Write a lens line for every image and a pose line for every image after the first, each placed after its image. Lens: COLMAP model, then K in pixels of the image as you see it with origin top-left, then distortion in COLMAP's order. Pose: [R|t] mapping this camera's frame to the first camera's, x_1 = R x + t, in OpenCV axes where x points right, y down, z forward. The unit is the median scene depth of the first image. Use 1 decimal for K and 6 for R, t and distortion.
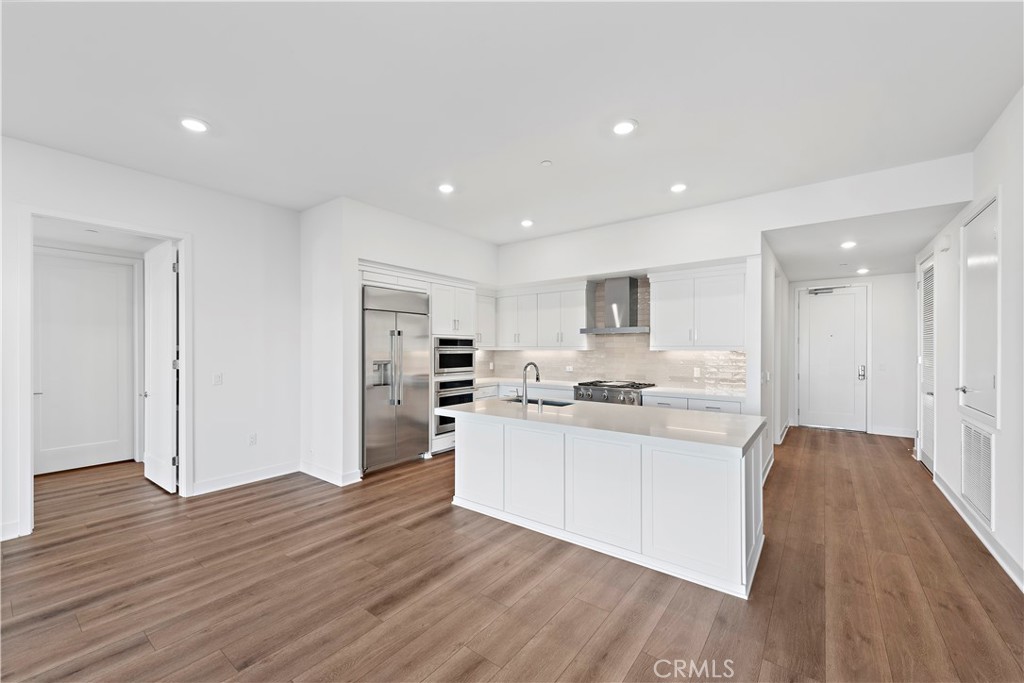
lens RADIAL K [[414.5, 0, 512.0], [0, 414.5, 341.5], [0, 0, 1]] dist [0.008881, -0.000734]
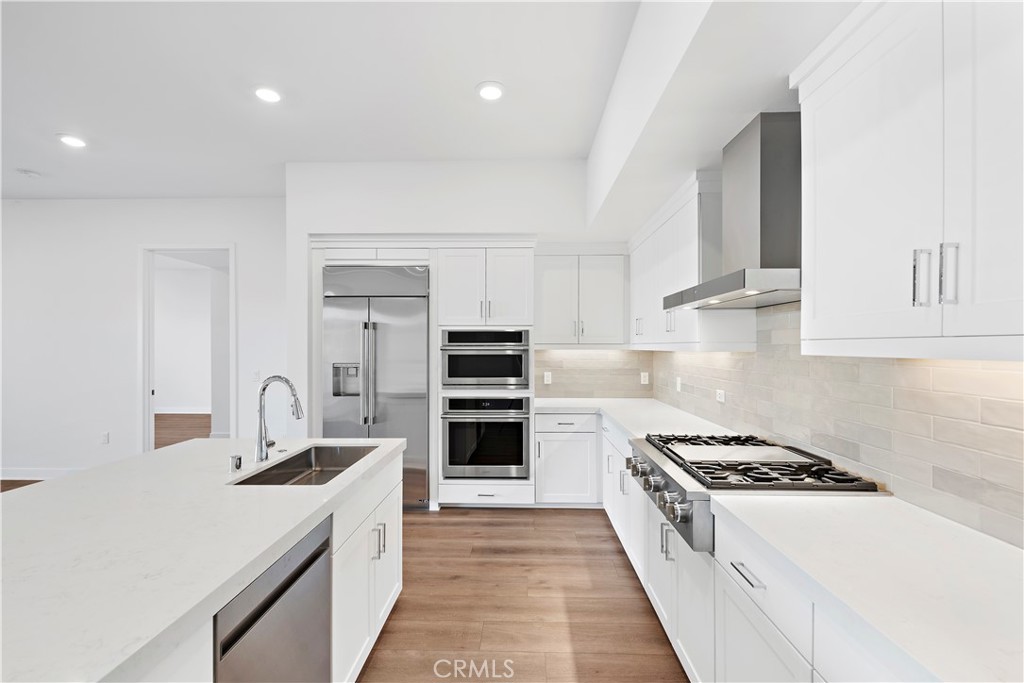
lens RADIAL K [[453.7, 0, 512.0], [0, 453.7, 341.5], [0, 0, 1]] dist [0.002325, 0.000366]
pose [[0.577831, -0.007530, -0.816122, 0.462087], [0.013083, 0.999914, 0.000037, 0.009703], [0.816052, -0.010699, 0.577880, 0.664518]]
